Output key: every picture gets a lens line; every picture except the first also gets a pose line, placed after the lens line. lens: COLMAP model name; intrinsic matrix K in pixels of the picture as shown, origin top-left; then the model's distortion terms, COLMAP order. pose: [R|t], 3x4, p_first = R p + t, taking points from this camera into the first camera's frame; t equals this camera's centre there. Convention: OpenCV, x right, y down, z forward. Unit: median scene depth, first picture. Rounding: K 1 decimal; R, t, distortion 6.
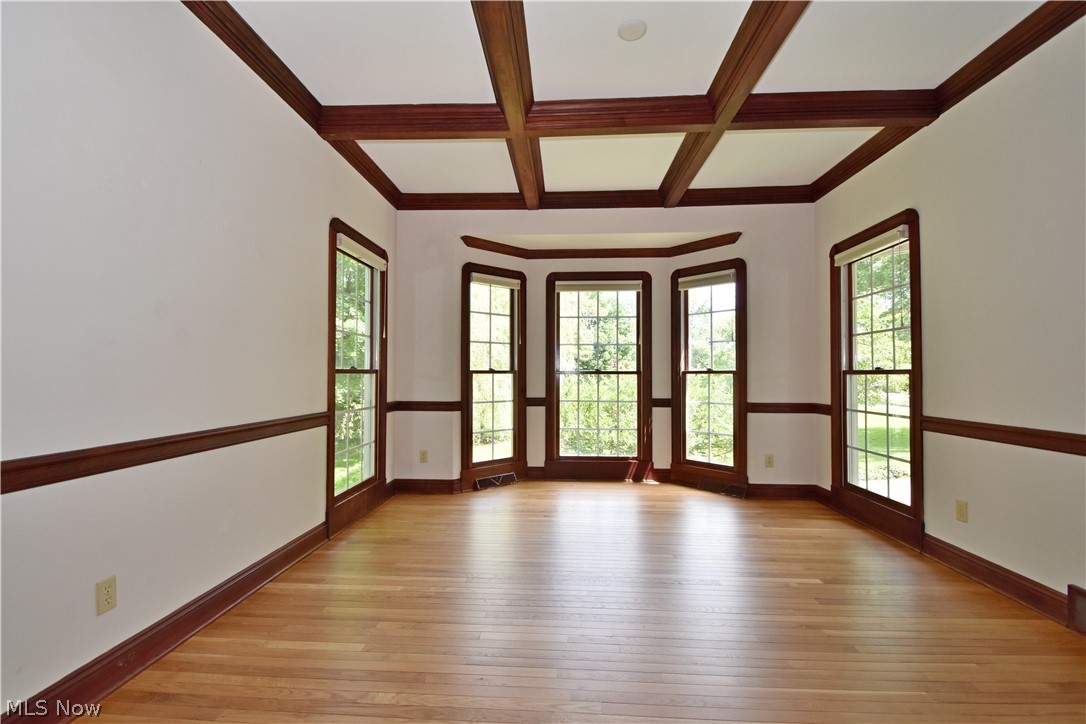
lens RADIAL K [[468.6, 0, 538.3], [0, 468.6, 367.3], [0, 0, 1]] dist [-0.011580, -0.004988]
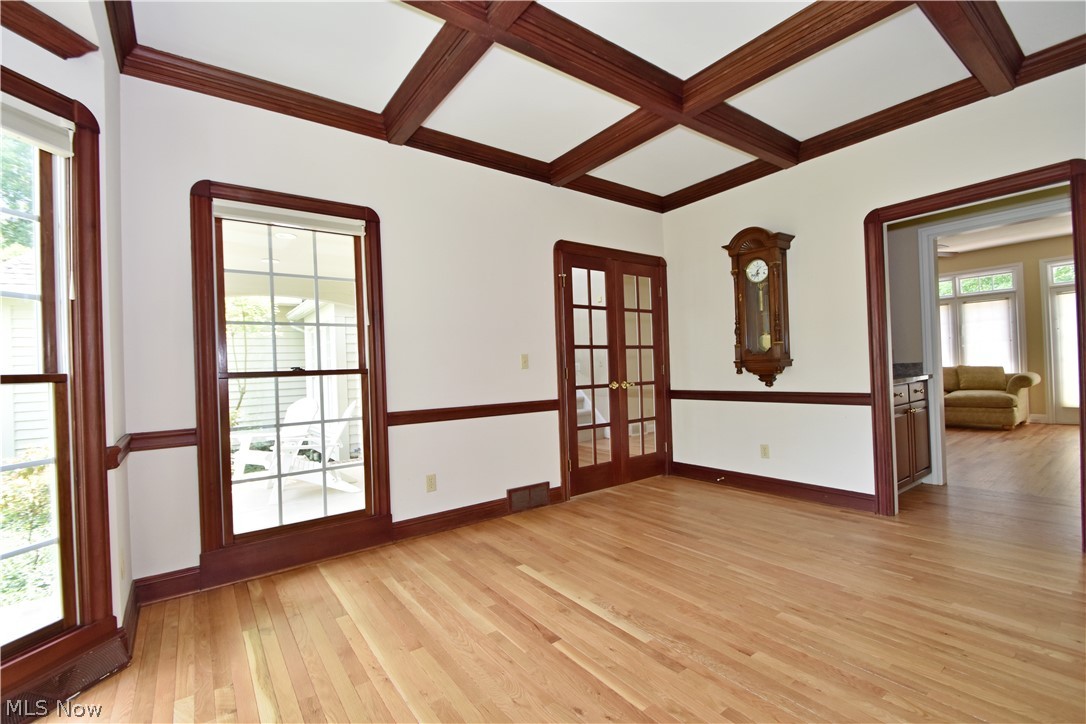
lens RADIAL K [[468.6, 0, 539.2], [0, 468.6, 364.0], [0, 0, 1]] dist [-0.011580, -0.004988]
pose [[-0.634986, 0.031009, 0.771901, -0.137495], [0.024199, 0.999502, -0.020245, 0.016727], [-0.772145, 0.005824, -0.635420, 0.925504]]
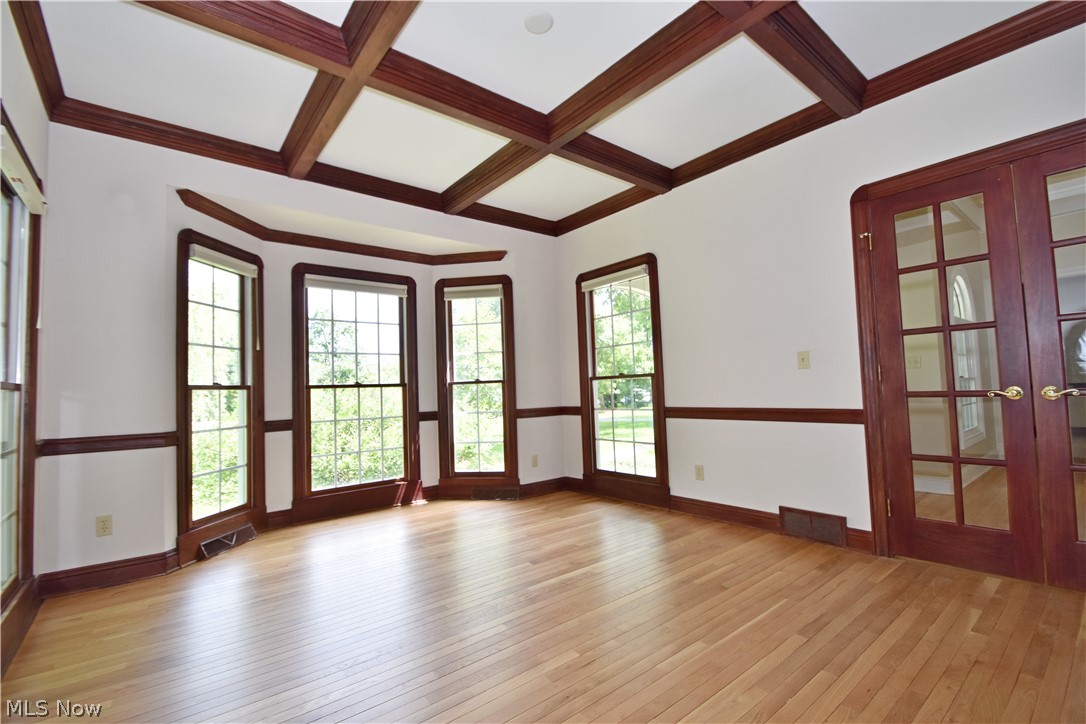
lens RADIAL K [[468.6, 0, 539.0], [0, 468.6, 366.8], [0, 0, 1]] dist [-0.011580, -0.004988]
pose [[0.740303, 0.005879, 0.672248, -0.231281], [0.026371, 0.998938, -0.037777, 0.019523], [-0.671756, 0.045694, 0.739361, 0.157593]]
